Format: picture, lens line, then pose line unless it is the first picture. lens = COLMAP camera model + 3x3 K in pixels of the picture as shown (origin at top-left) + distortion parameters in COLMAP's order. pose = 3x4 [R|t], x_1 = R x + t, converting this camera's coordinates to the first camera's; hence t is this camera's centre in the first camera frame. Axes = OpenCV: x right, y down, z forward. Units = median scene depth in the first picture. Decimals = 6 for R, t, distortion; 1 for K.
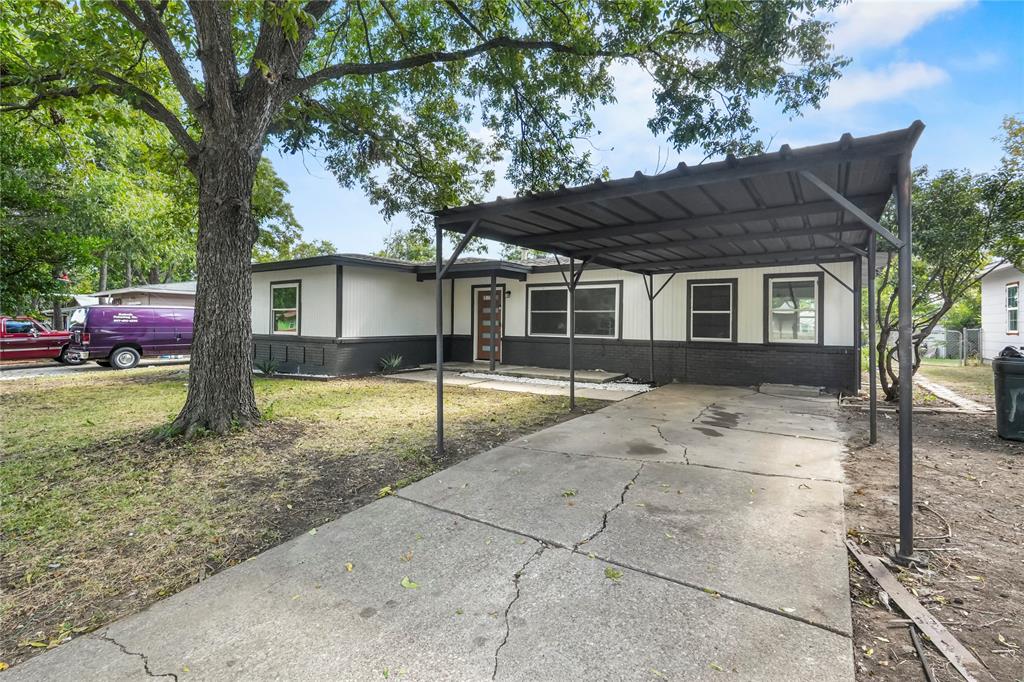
lens RADIAL K [[468.7, 0, 513.0], [0, 468.7, 333.6], [0, 0, 1]] dist [-0.006073, 0.001591]
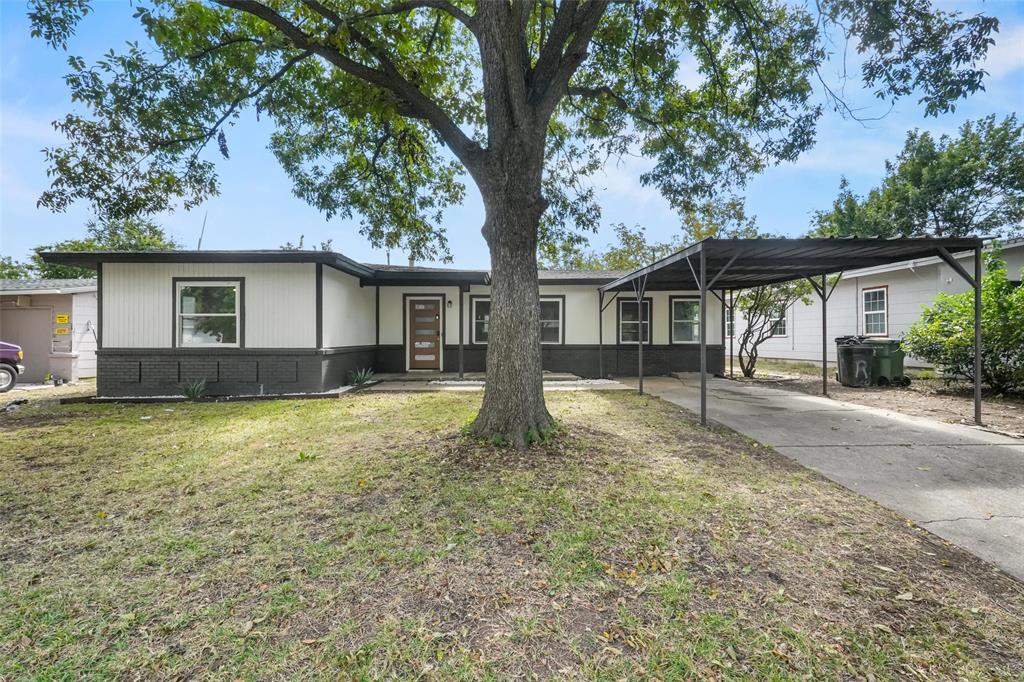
lens RADIAL K [[464.3, 0, 510.2], [0, 464.3, 336.0], [0, 0, 1]] dist [-0.003934, -0.000139]
pose [[0.828666, -0.007255, 0.559697, -0.522143], [0.021214, 0.999605, -0.018451, 0.009270], [-0.559341, 0.027163, 0.828492, 0.089164]]
